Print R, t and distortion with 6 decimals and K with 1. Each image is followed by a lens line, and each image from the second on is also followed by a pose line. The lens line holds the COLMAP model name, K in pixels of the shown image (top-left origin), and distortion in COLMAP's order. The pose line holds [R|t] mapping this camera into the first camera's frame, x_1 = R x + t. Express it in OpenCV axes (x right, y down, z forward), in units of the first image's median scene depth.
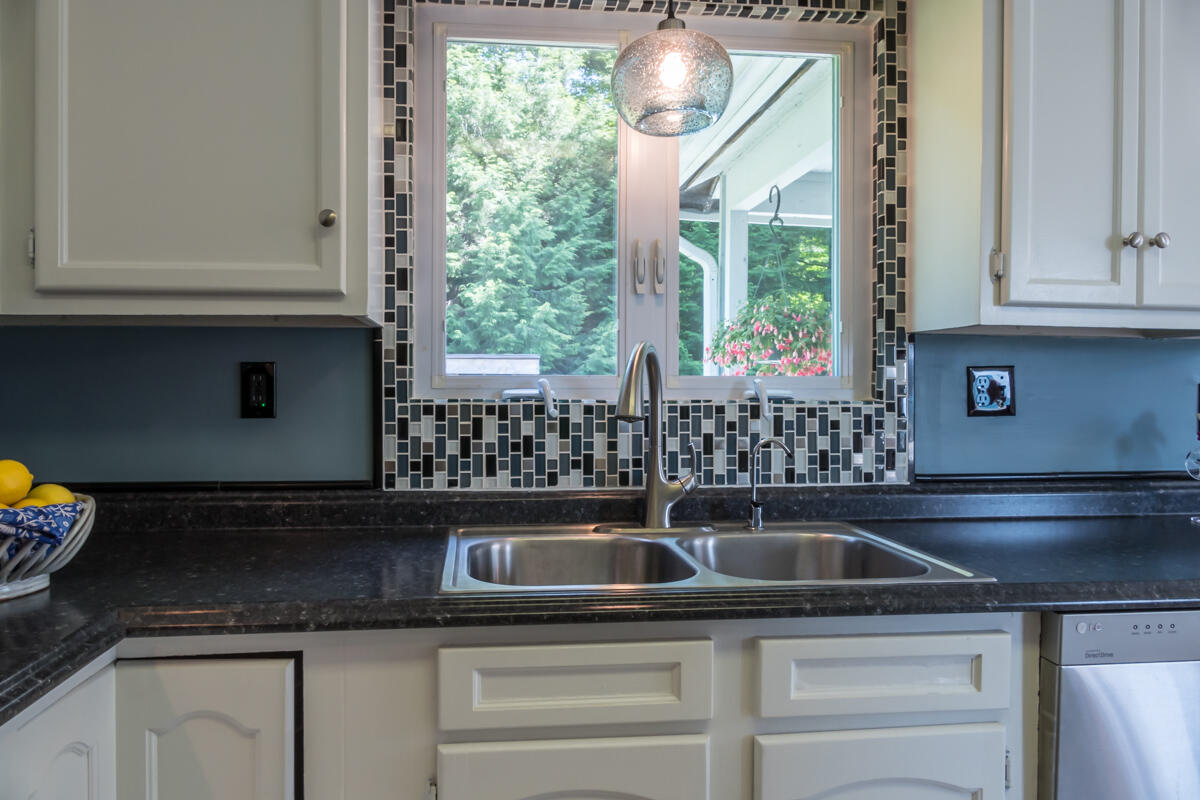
lens RADIAL K [[871.3, 0, 596.6], [0, 871.3, 398.1], [0, 0, 1]] dist [-0.001302, -0.006591]
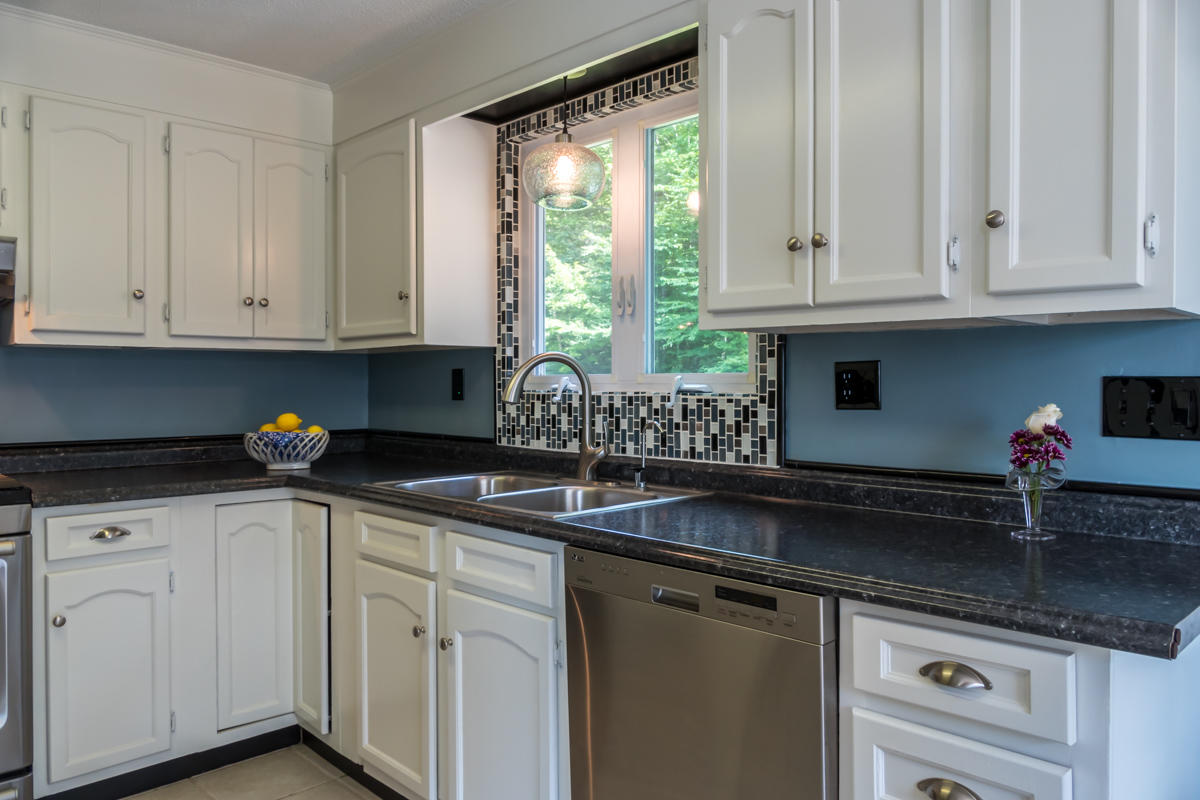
lens RADIAL K [[871.3, 0, 600.3], [0, 871.3, 395.9], [0, 0, 1]] dist [-0.001302, -0.006591]
pose [[0.609898, 0.009815, -0.792419, 1.136323], [-0.009628, 0.999941, 0.004975, 0.002242], [0.792422, 0.004595, 0.609956, 0.131897]]
